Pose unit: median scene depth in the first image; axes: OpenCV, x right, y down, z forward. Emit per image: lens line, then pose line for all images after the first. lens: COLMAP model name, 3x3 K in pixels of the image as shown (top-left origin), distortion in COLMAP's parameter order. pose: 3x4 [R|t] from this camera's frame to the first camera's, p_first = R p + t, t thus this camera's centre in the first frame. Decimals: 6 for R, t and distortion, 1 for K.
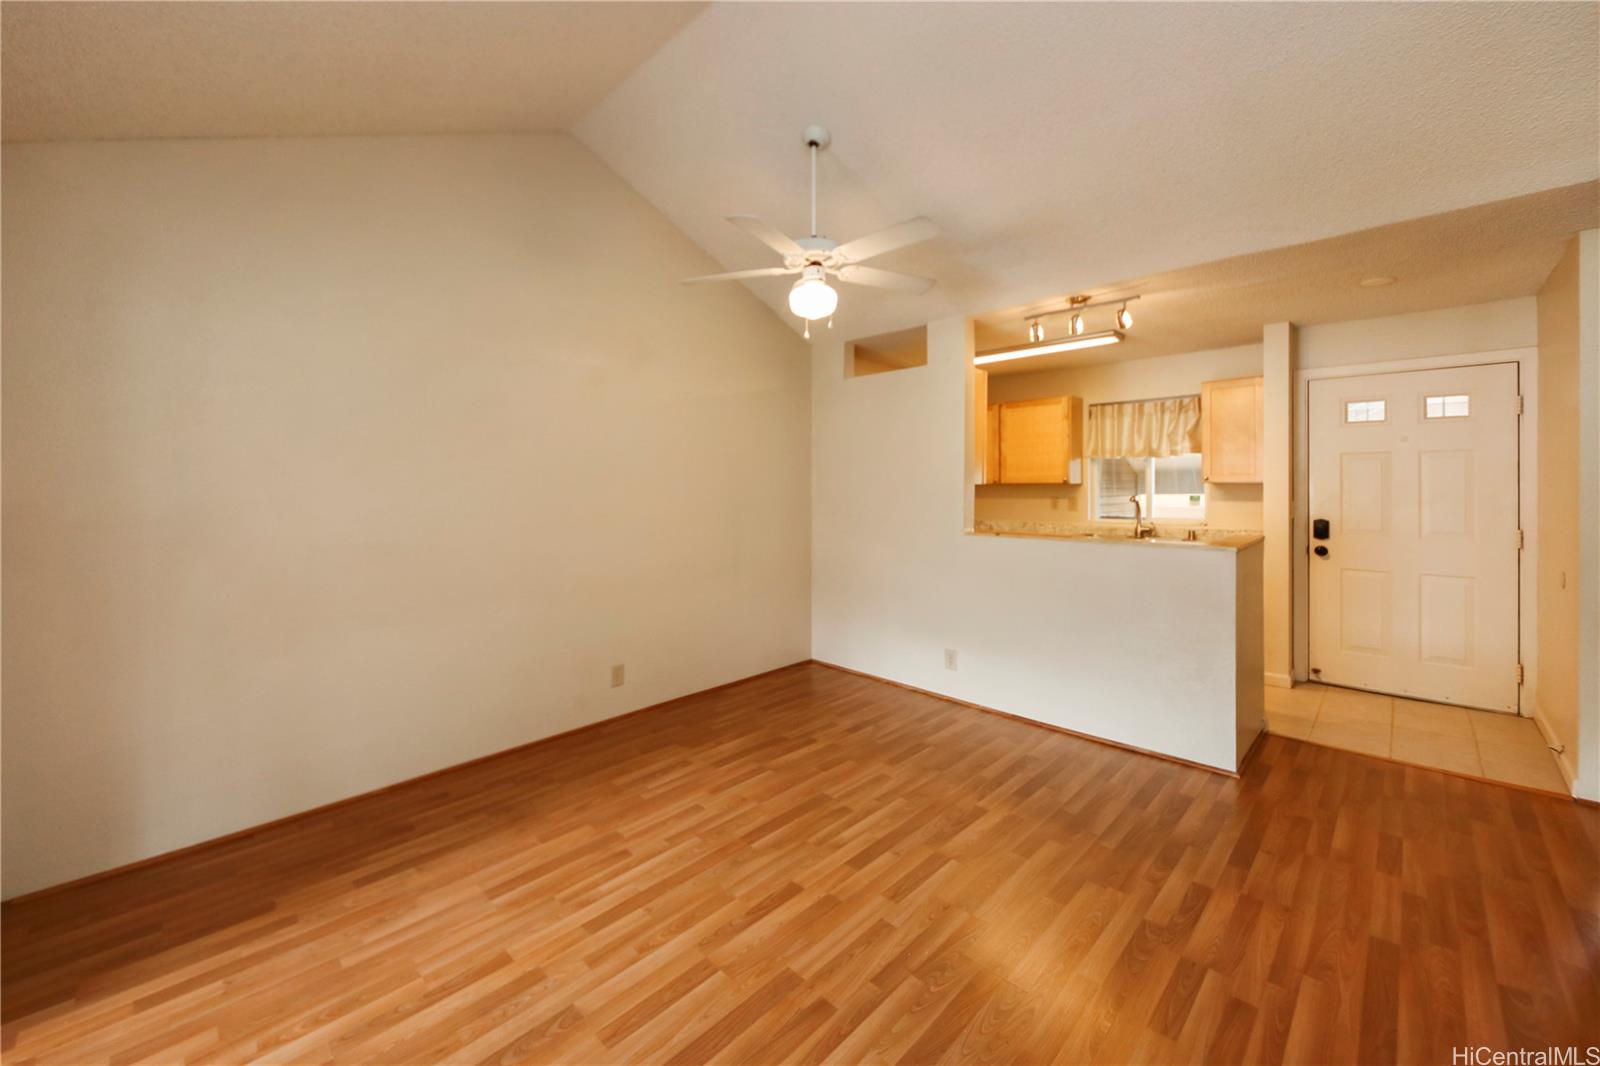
lens RADIAL K [[627.3, 0, 803.4], [0, 627.3, 491.4], [0, 0, 1]] dist [-0.000338, -0.000323]
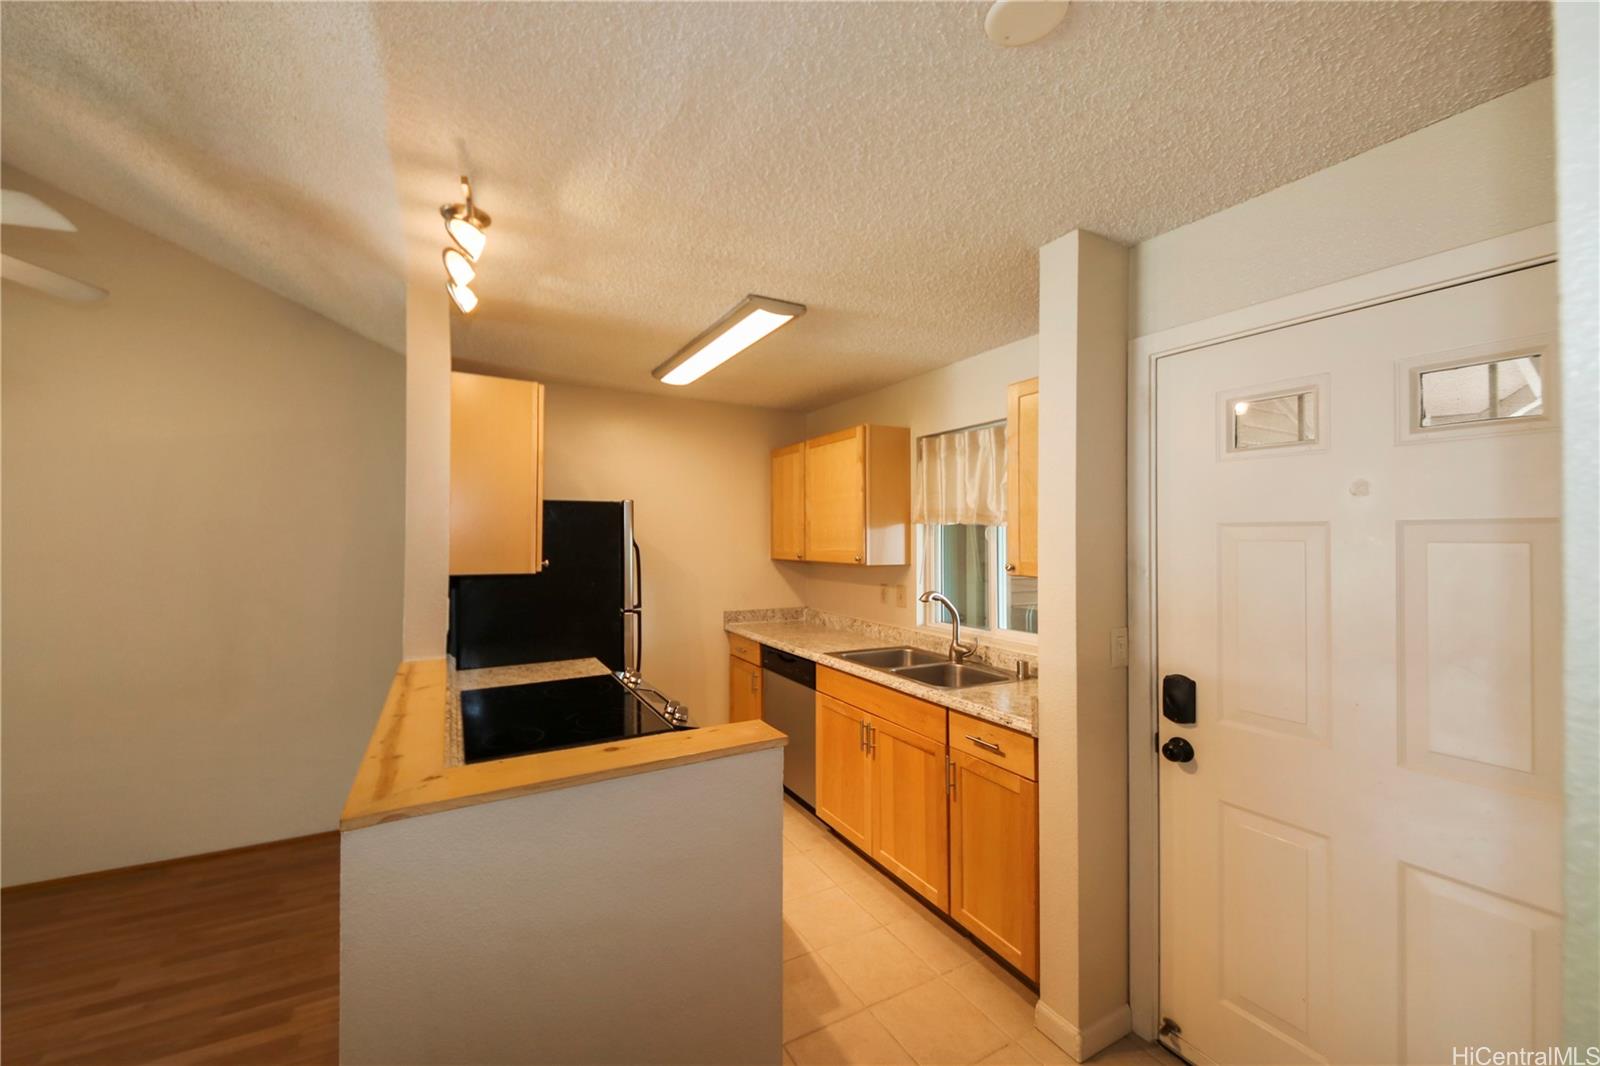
lens RADIAL K [[618.0, 0, 794.1], [0, 618.0, 529.3], [0, 0, 1]] dist [0.000737, -0.000053]
pose [[0.955075, 0.001116, -0.296363, 0.539174], [-0.007566, 0.999759, -0.020617, -0.035142], [0.296269, 0.021933, 0.954853, 0.395760]]
